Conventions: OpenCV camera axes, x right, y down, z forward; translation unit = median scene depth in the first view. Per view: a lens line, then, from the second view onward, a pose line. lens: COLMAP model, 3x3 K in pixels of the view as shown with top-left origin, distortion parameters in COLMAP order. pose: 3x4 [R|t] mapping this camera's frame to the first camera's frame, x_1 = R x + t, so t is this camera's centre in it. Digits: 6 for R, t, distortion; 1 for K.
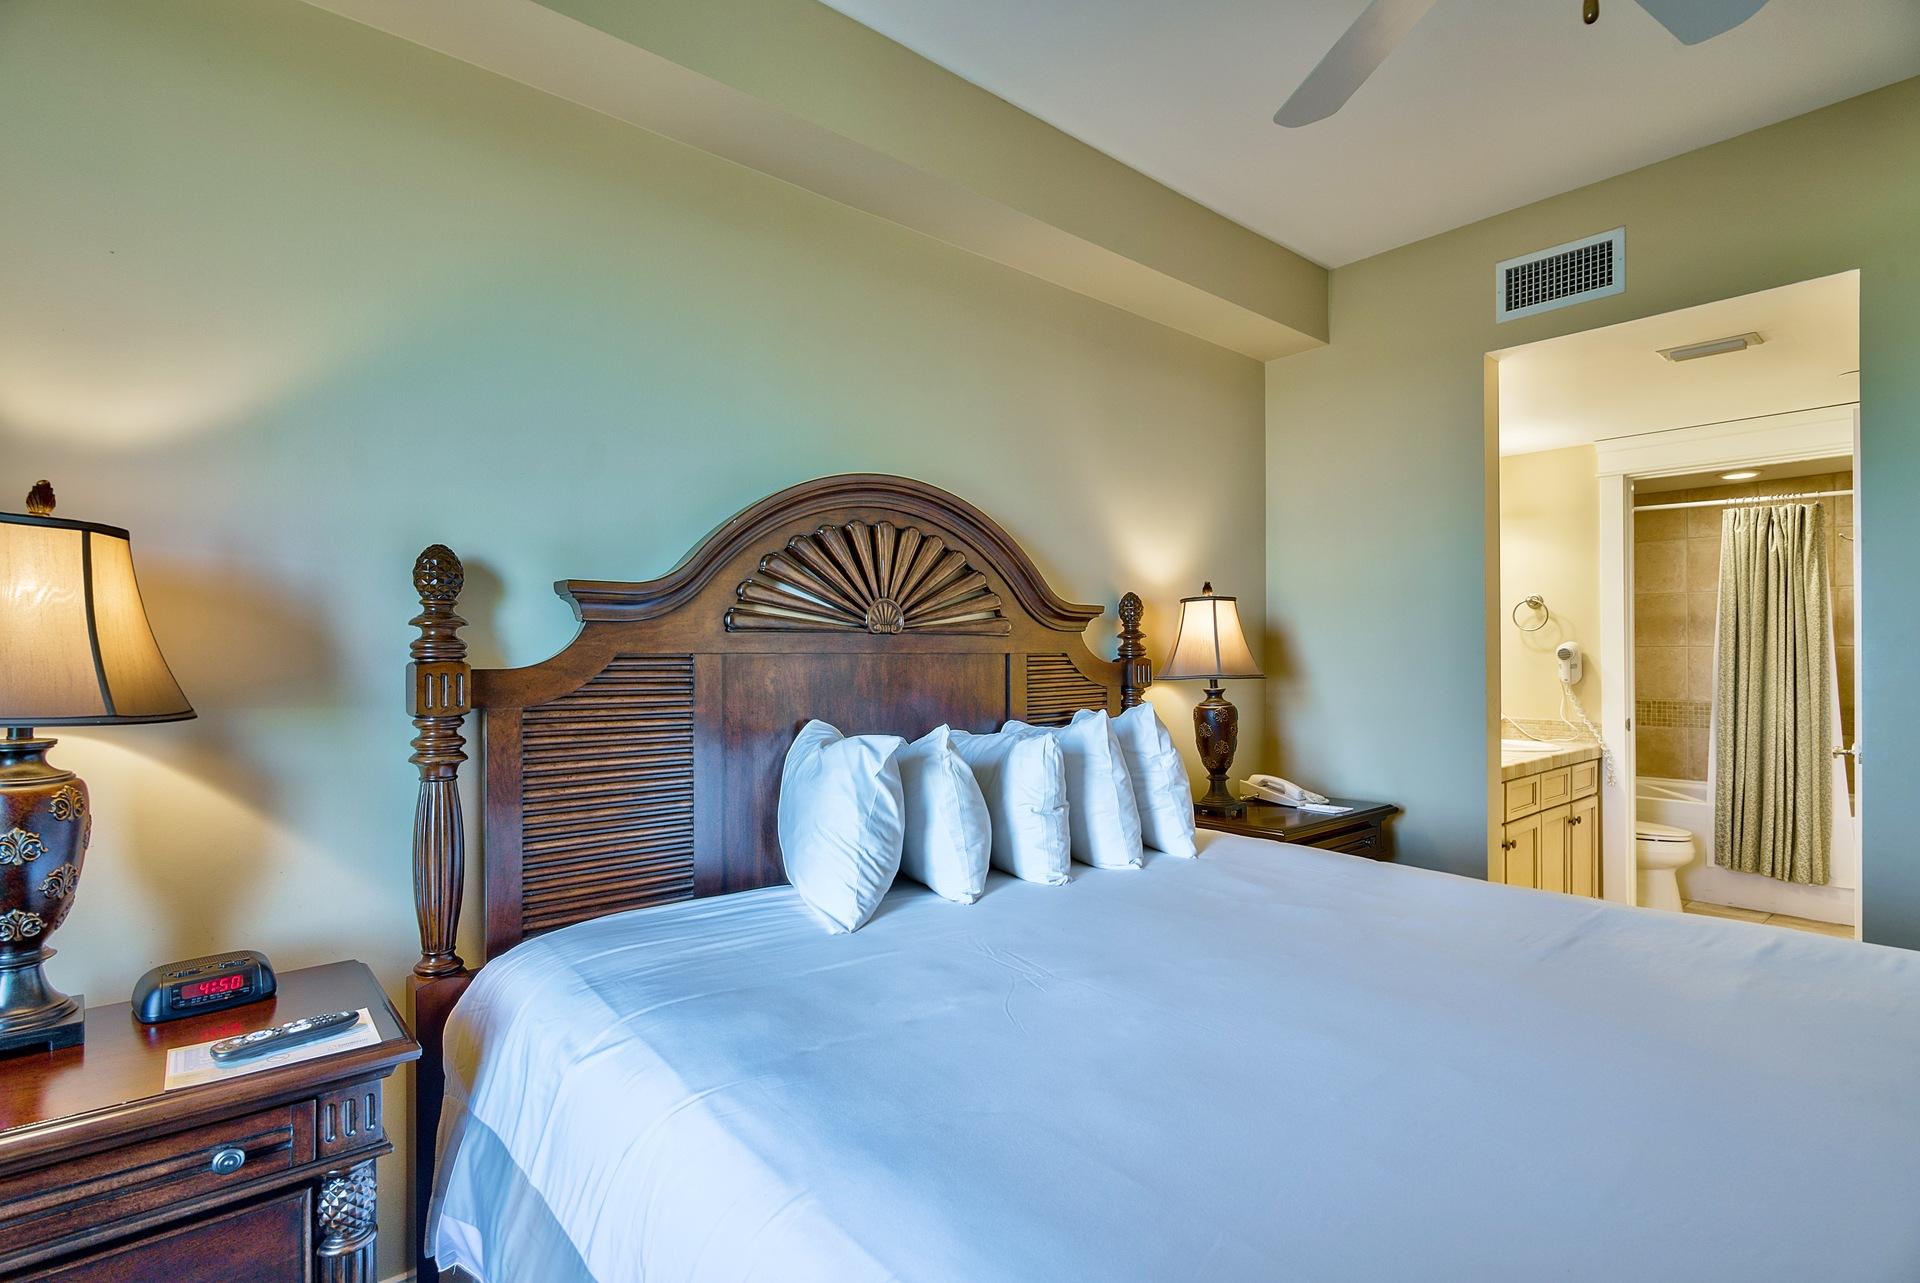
lens RADIAL K [[908.3, 0, 960.0], [0, 908.3, 641.5], [0, 0, 1]] dist [-0.001933, -0.000336]
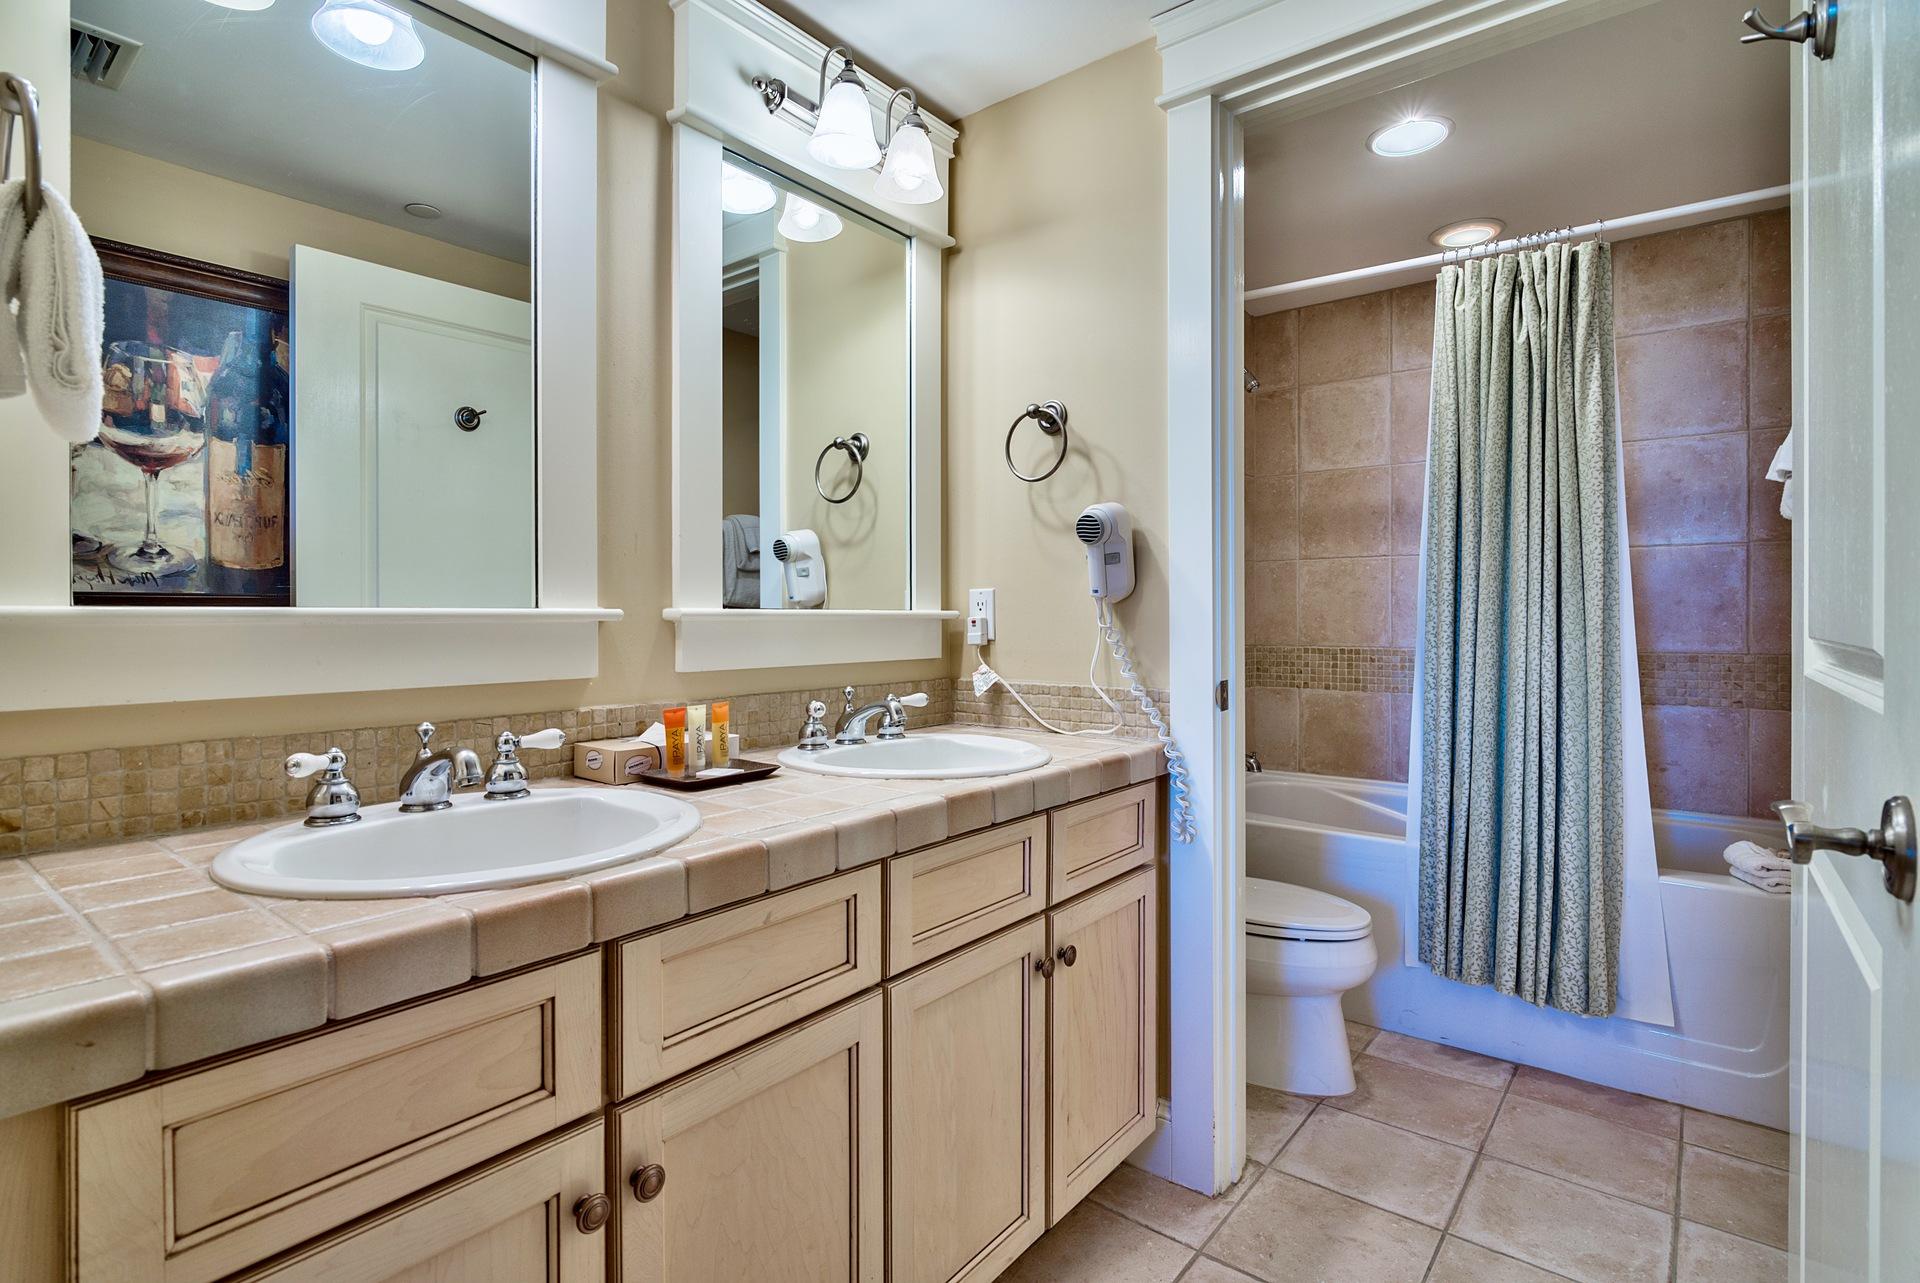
lens RADIAL K [[936.5, 0, 945.1], [0, 936.5, 610.7], [0, 0, 1]] dist [0.001863, -0.005860]
pose [[0.981847, 0.000509, 0.189675, 0.492974], [-0.001747, 0.999978, 0.006362, 0.046595], [-0.189668, -0.006578, 0.981826, 0.559192]]
